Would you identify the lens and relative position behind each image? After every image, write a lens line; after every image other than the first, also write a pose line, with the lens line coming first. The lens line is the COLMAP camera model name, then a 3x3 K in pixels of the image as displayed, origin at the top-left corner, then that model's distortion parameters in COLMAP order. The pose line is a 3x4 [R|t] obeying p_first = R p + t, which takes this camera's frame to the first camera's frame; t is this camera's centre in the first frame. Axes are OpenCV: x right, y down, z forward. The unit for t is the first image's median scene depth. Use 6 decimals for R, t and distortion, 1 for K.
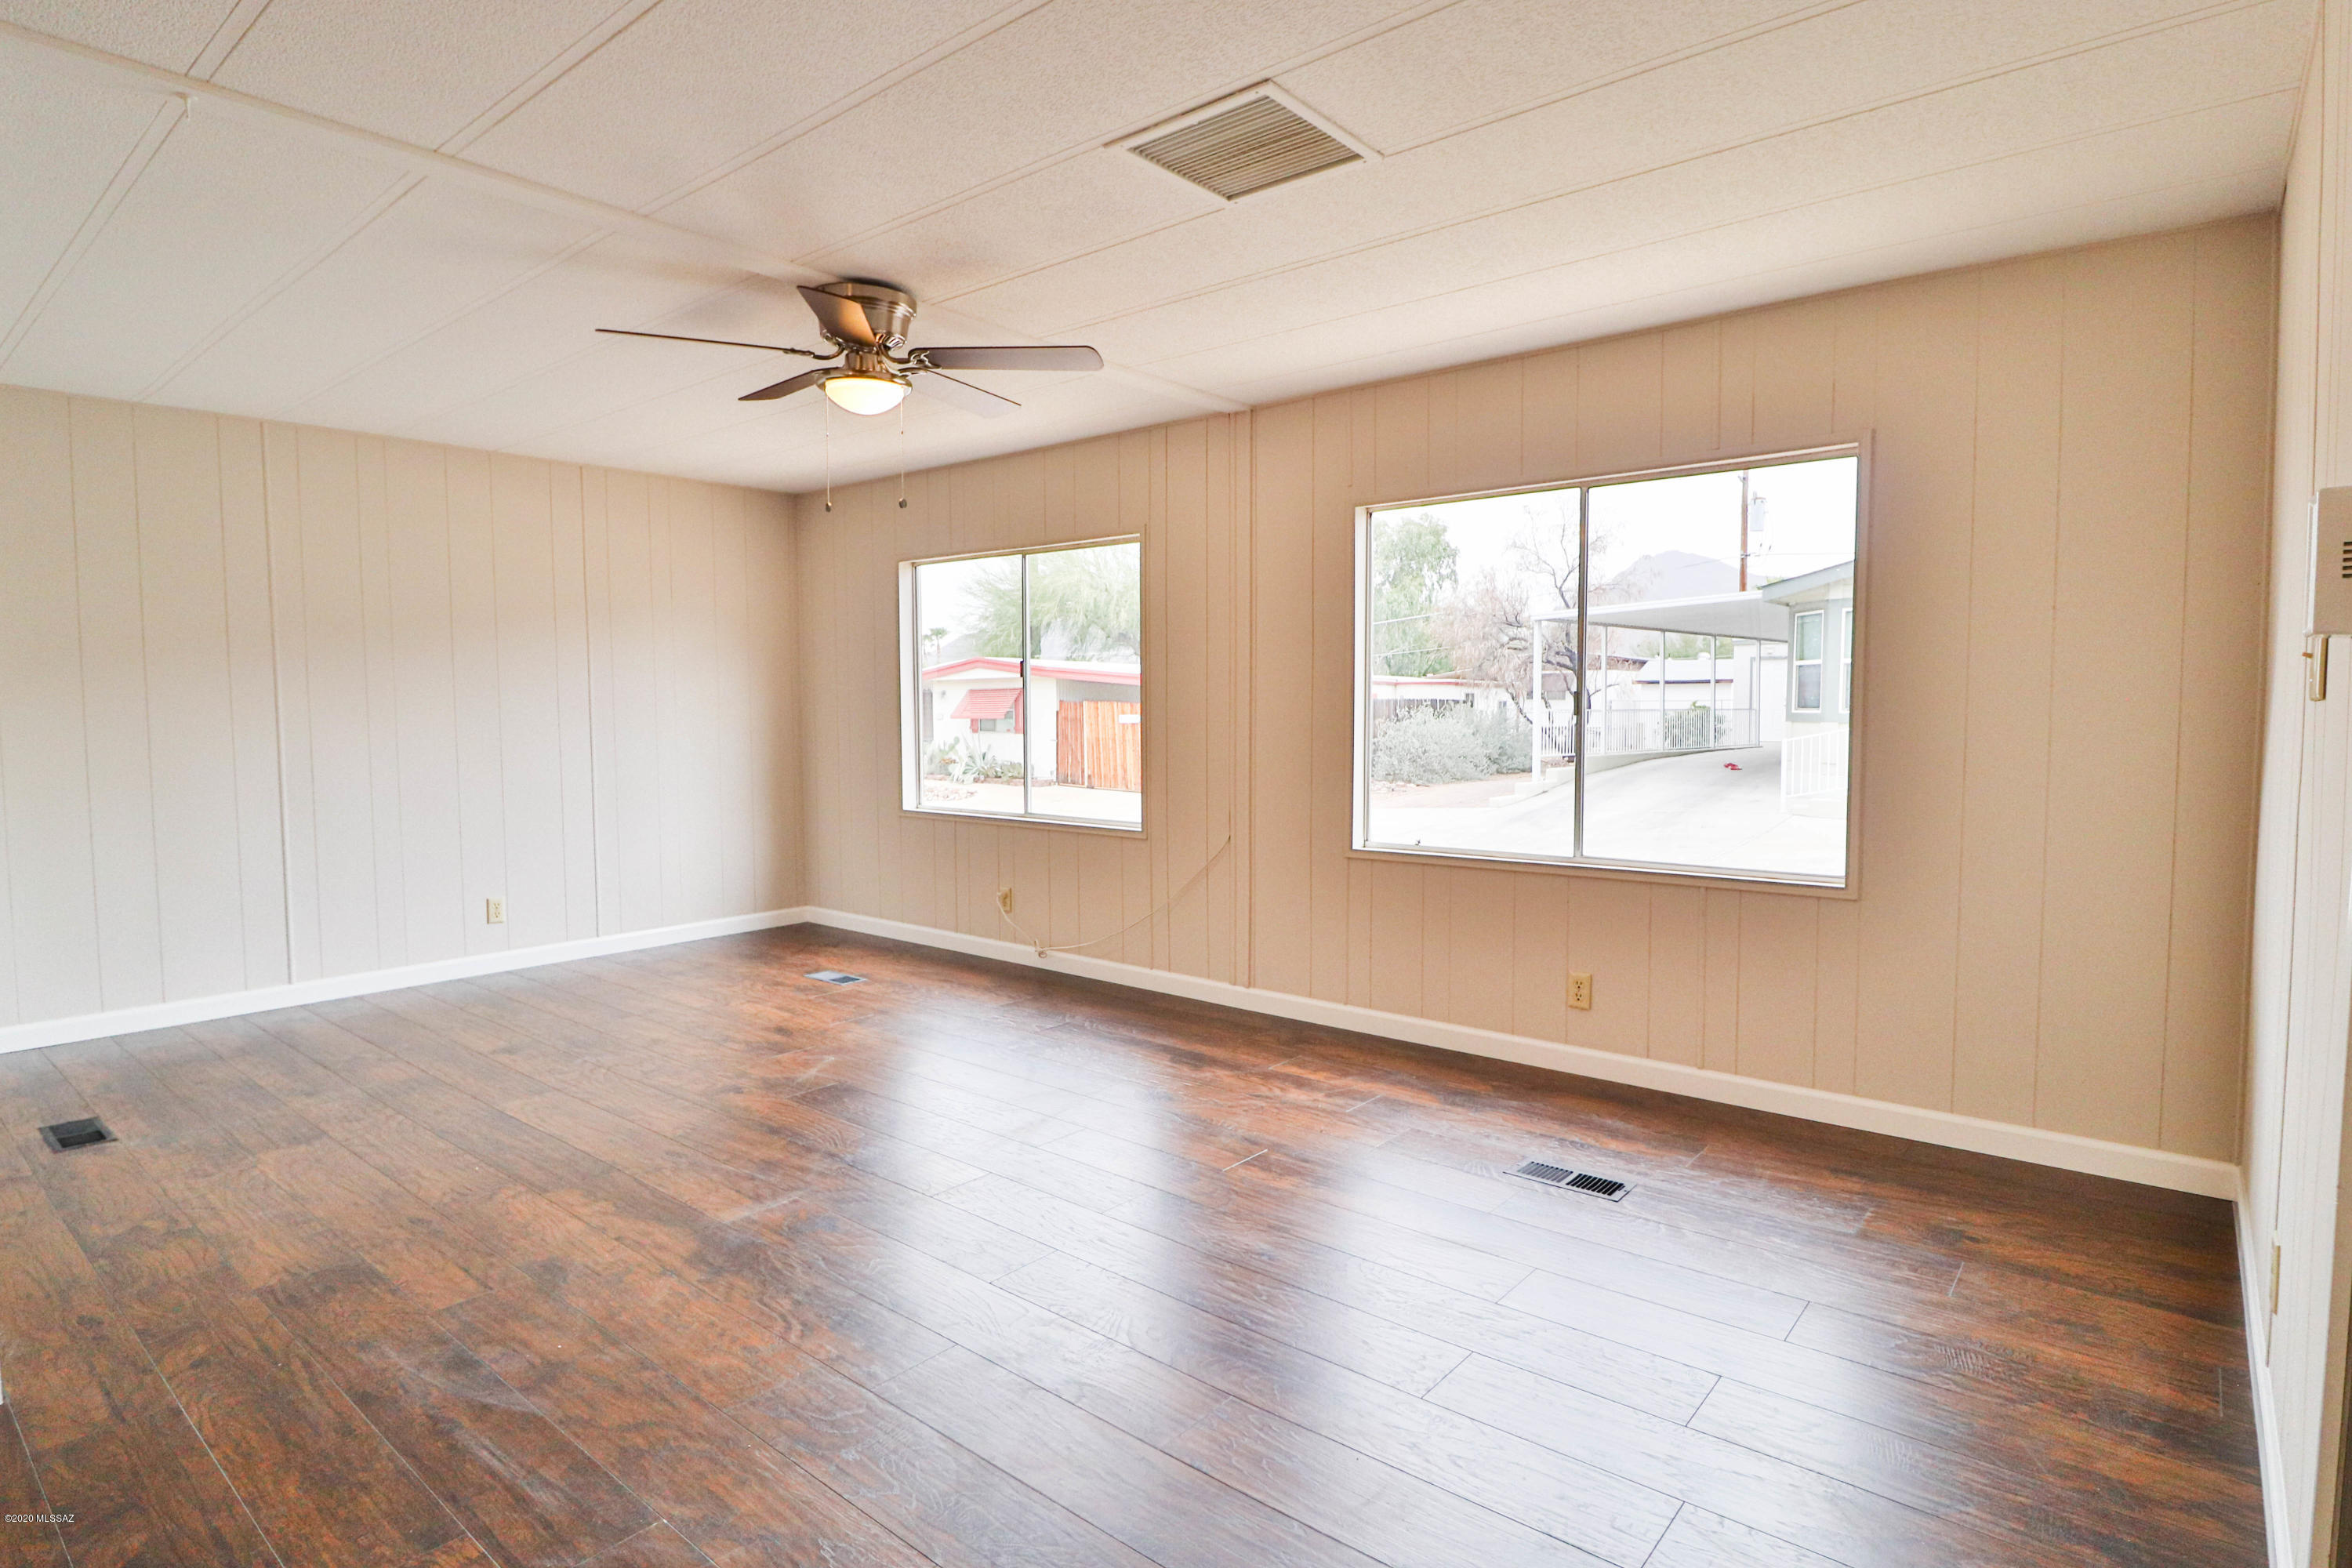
lens RADIAL K [[1214.7, 0, 1161.7], [0, 1214.7, 770.4], [0, 0, 1]] dist [-0.000721, -0.012942]
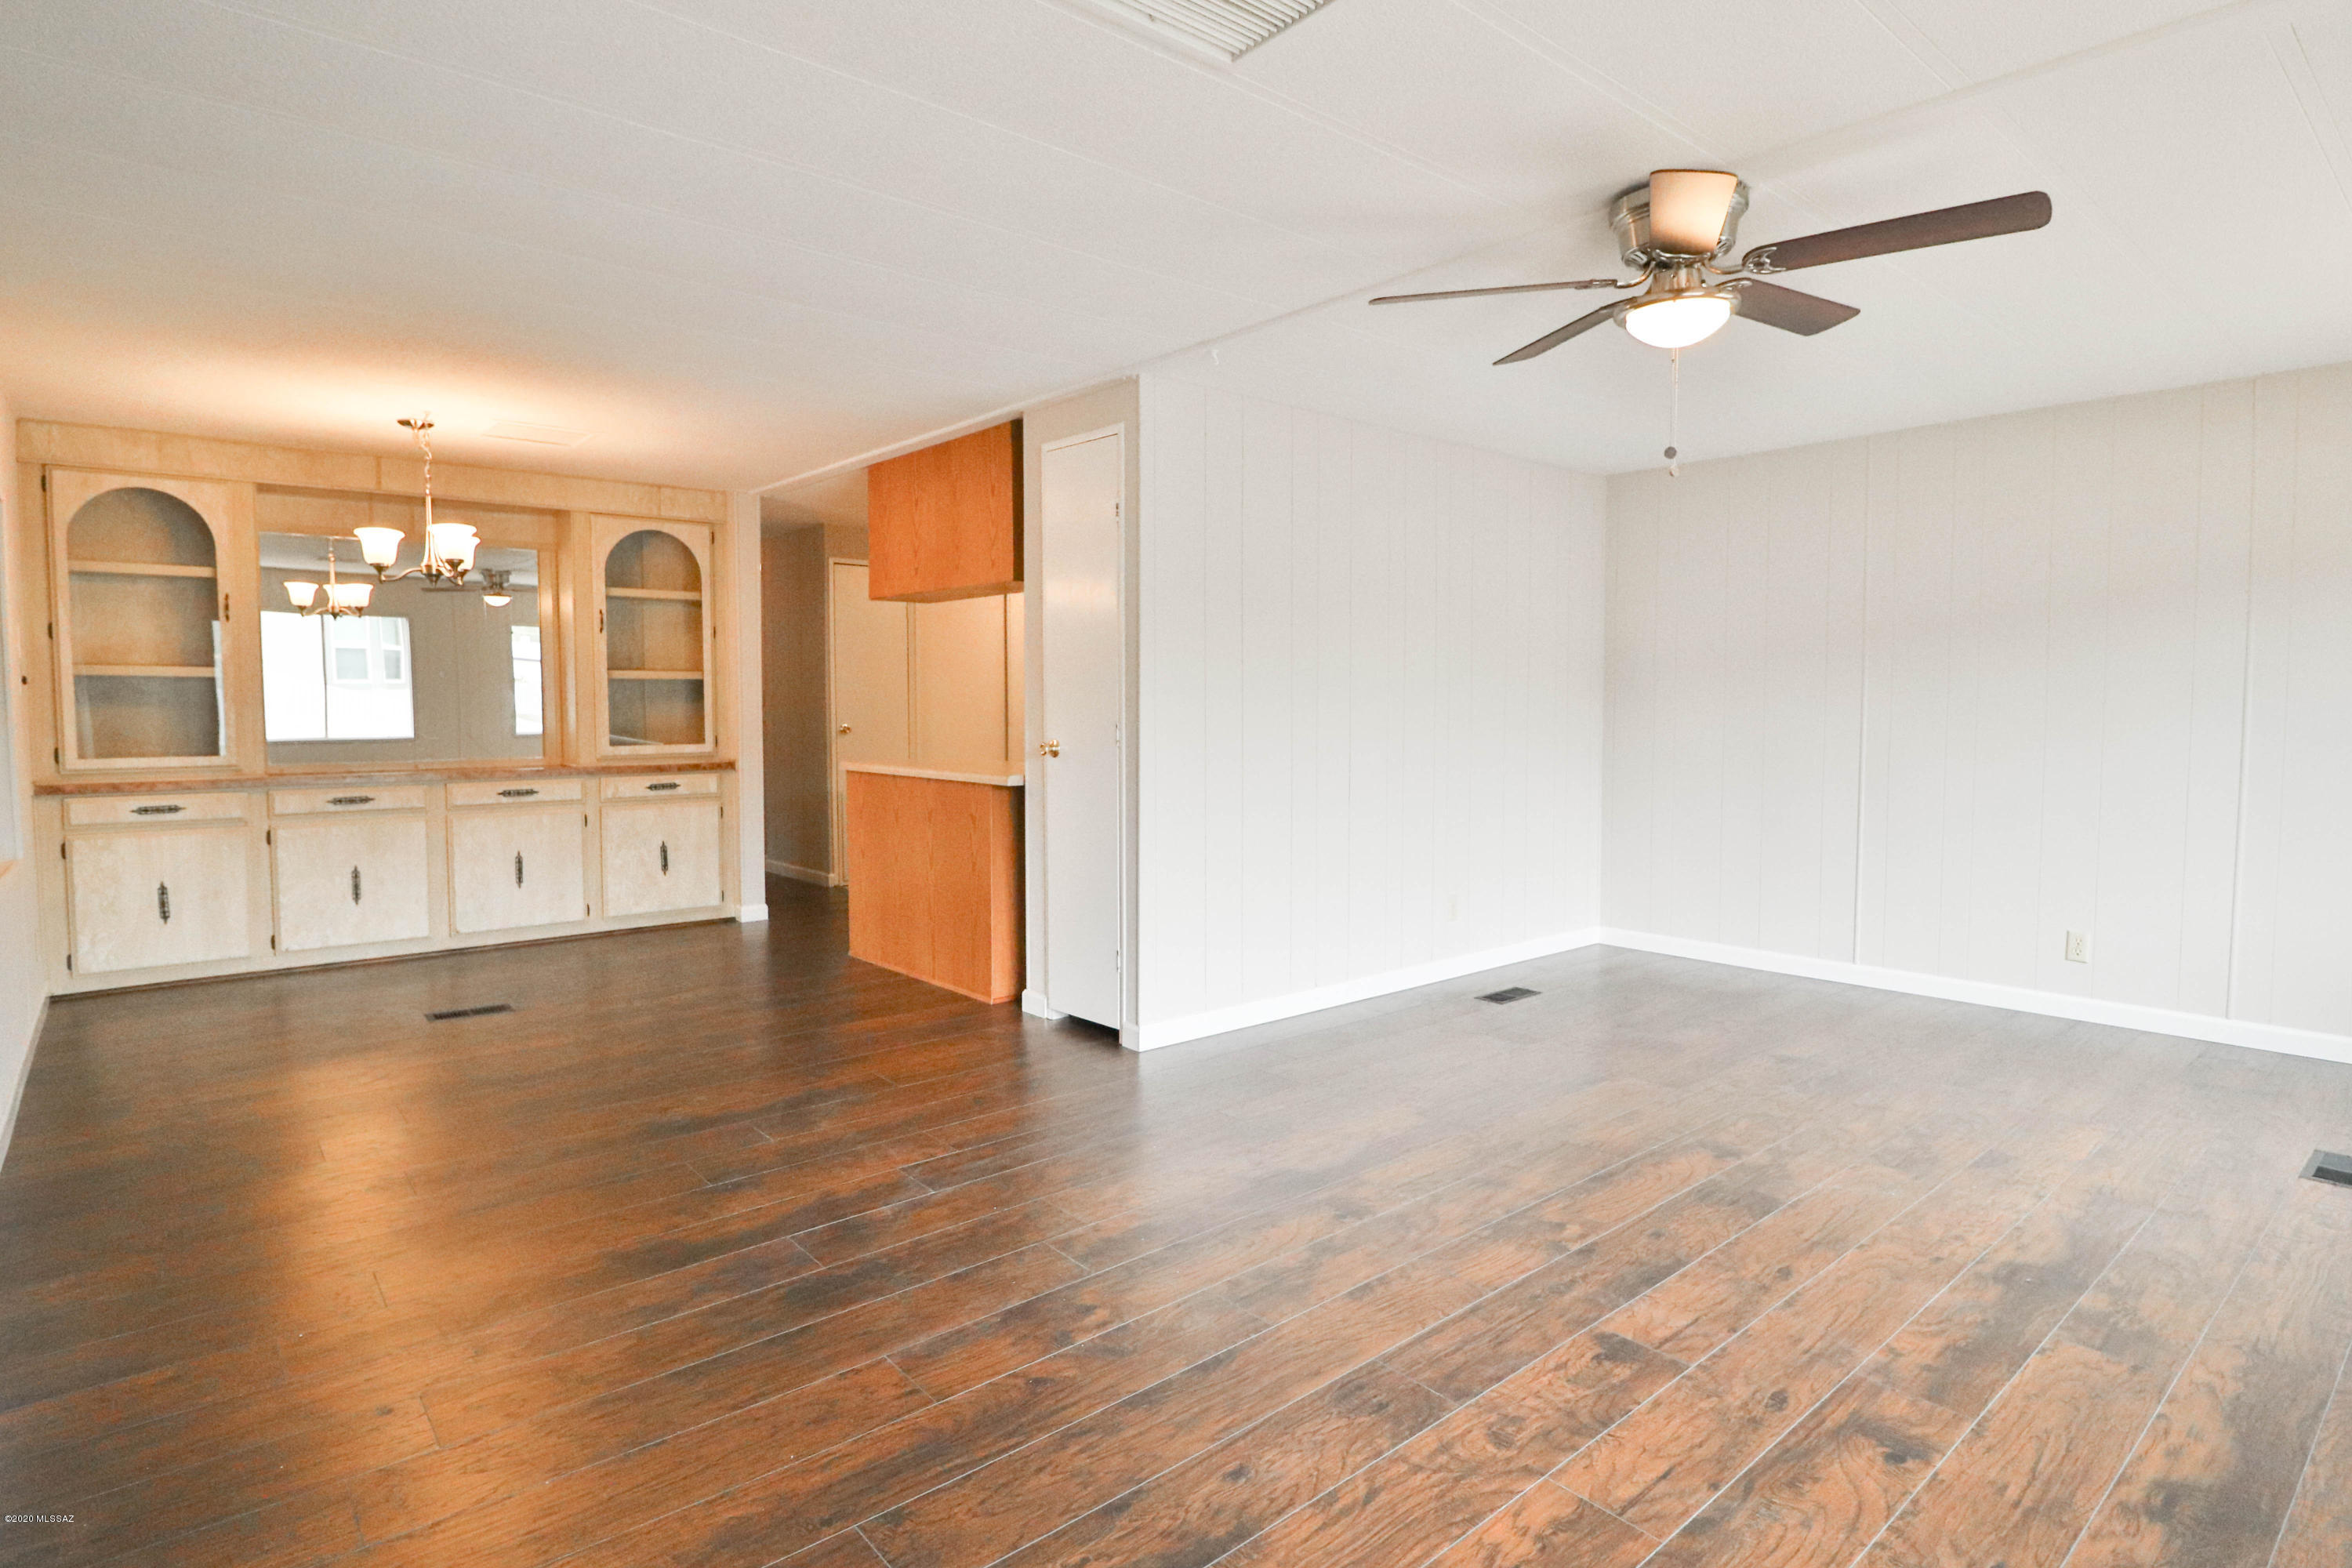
lens RADIAL K [[1214.7, 0, 1161.7], [0, 1214.7, 770.4], [0, 0, 1]] dist [-0.000721, -0.012942]
pose [[-0.165233, 0.059592, -0.984452, 0.615261], [-0.057832, 0.995870, 0.069990, -0.047760], [0.984557, 0.068497, -0.161104, 0.834825]]
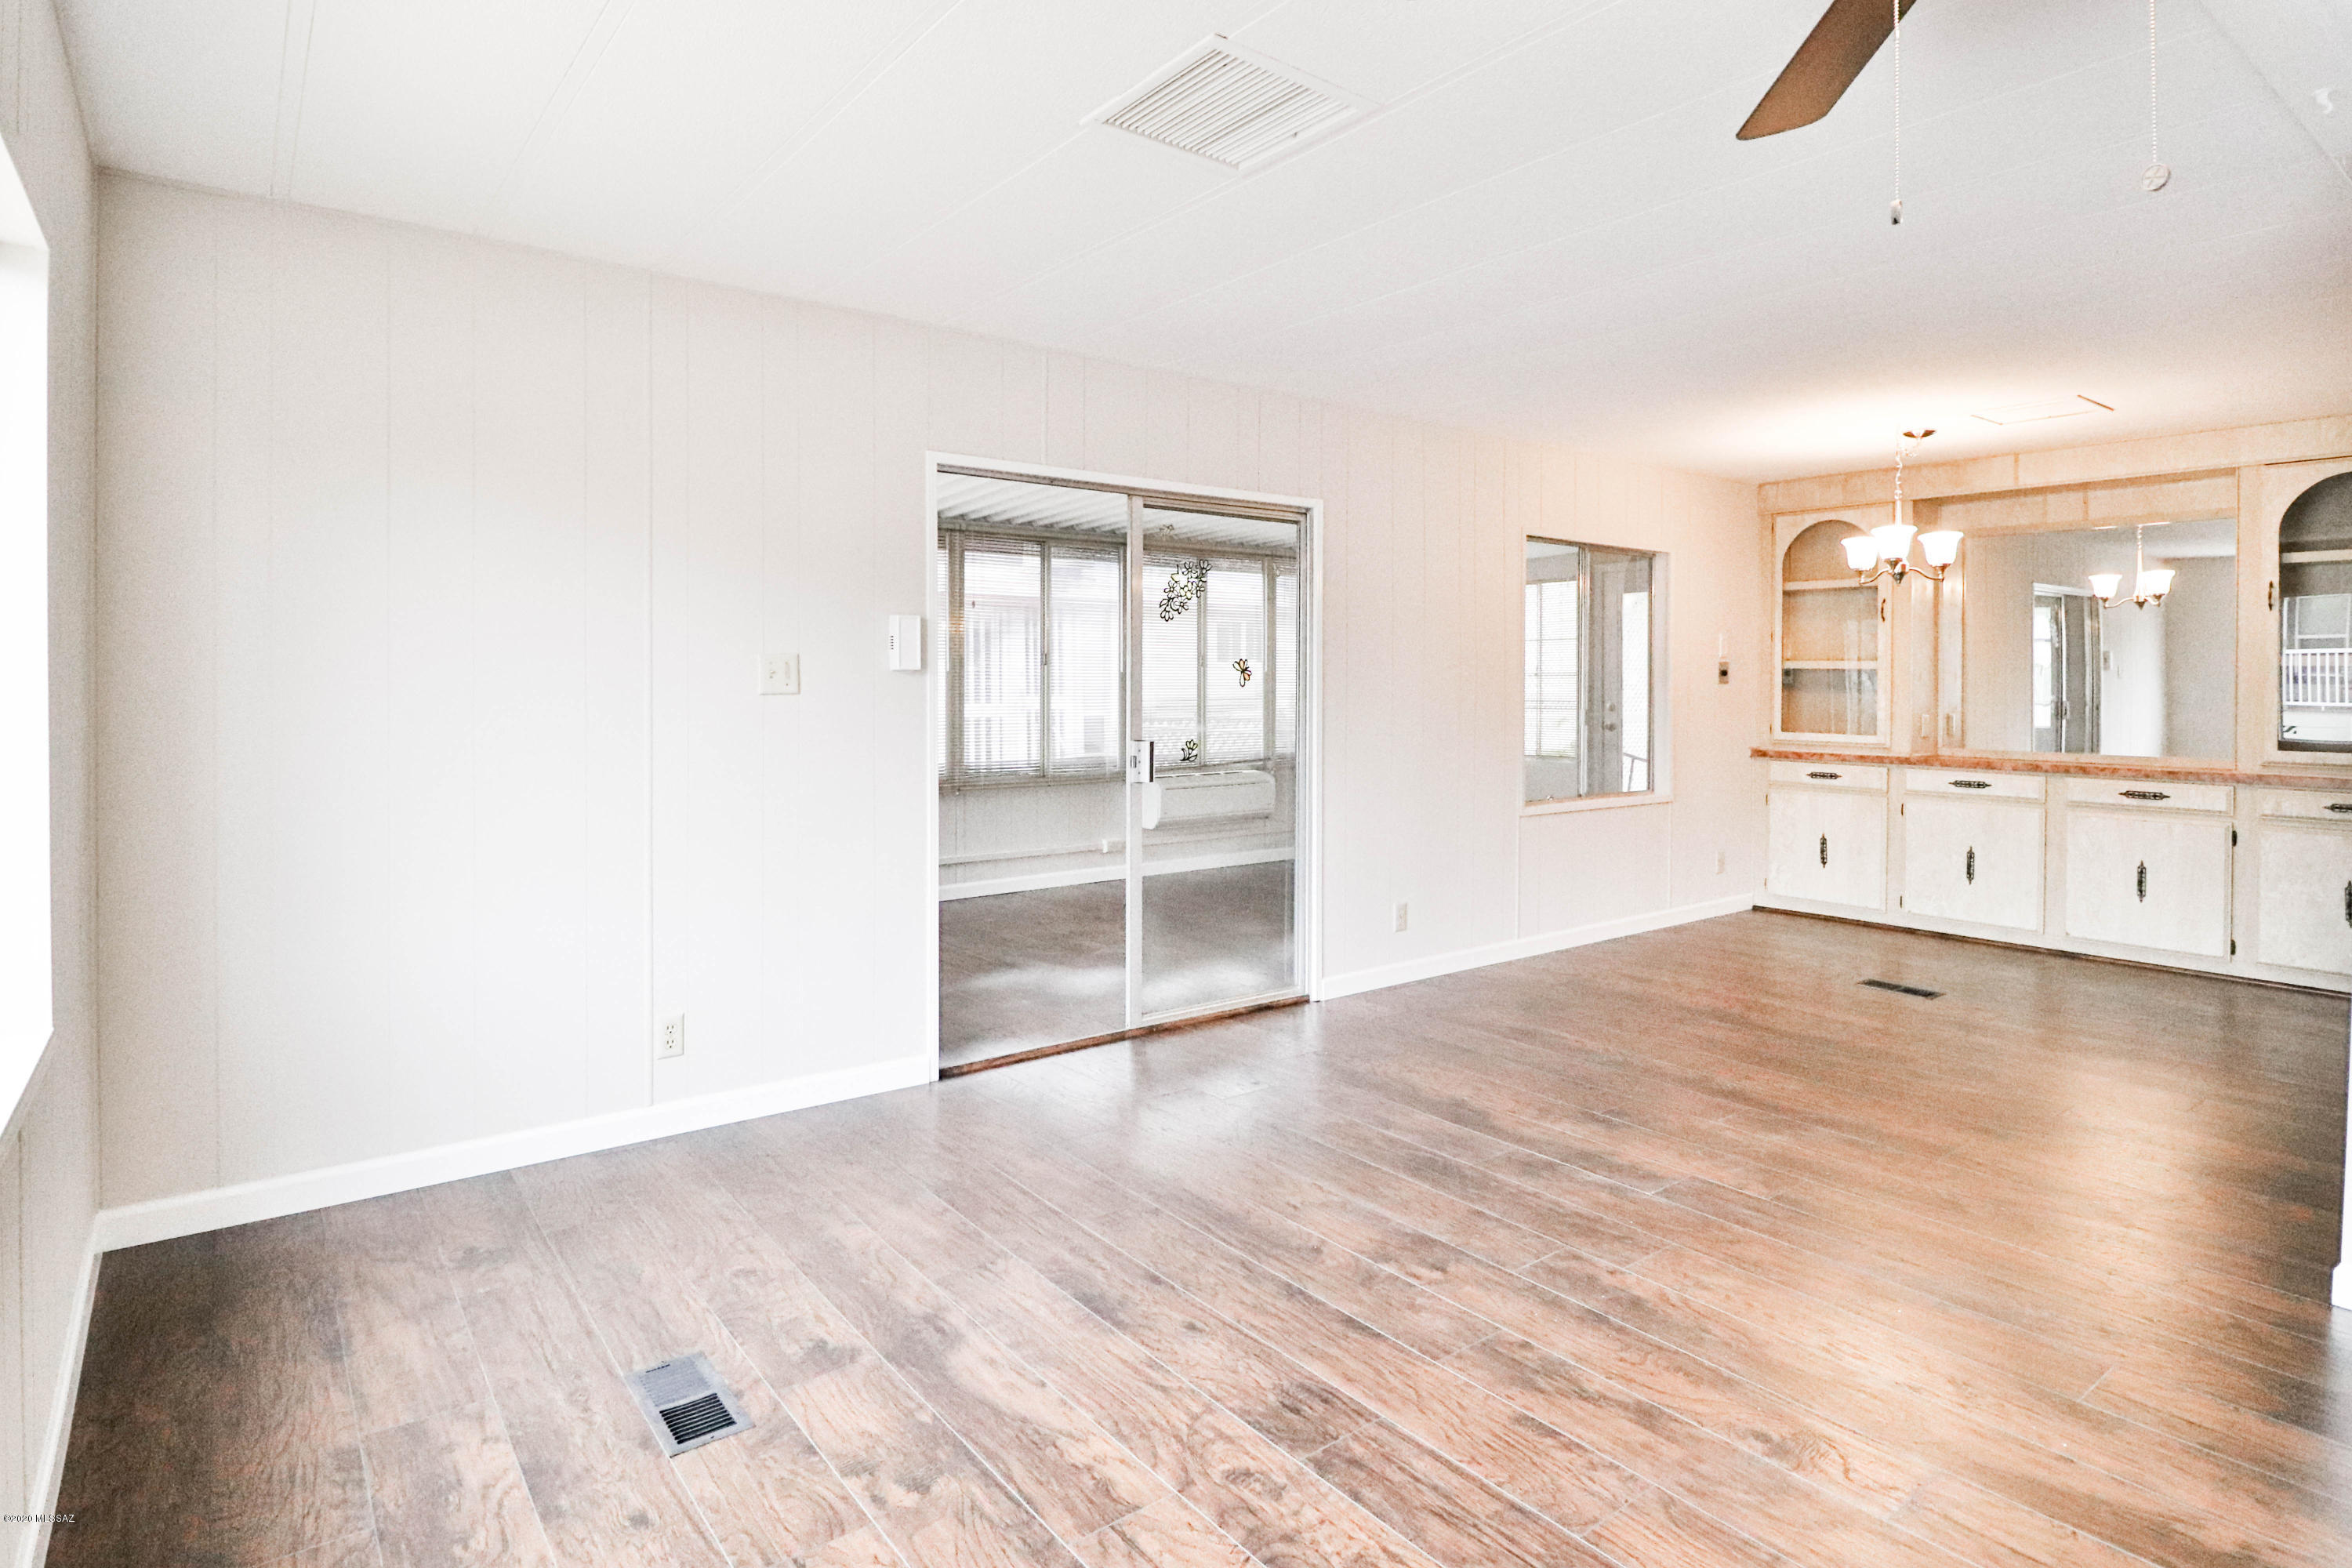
lens RADIAL K [[1261.4, 0, 1169.1], [0, 1261.4, 697.3], [0, 0, 1]] dist [0.000254, -0.017361]
pose [[-0.974905, -0.008452, 0.222460, -0.085411], [0.007458, 0.997478, 0.070581, -0.088654], [-0.222496, 0.070469, -0.972384, 1.482861]]
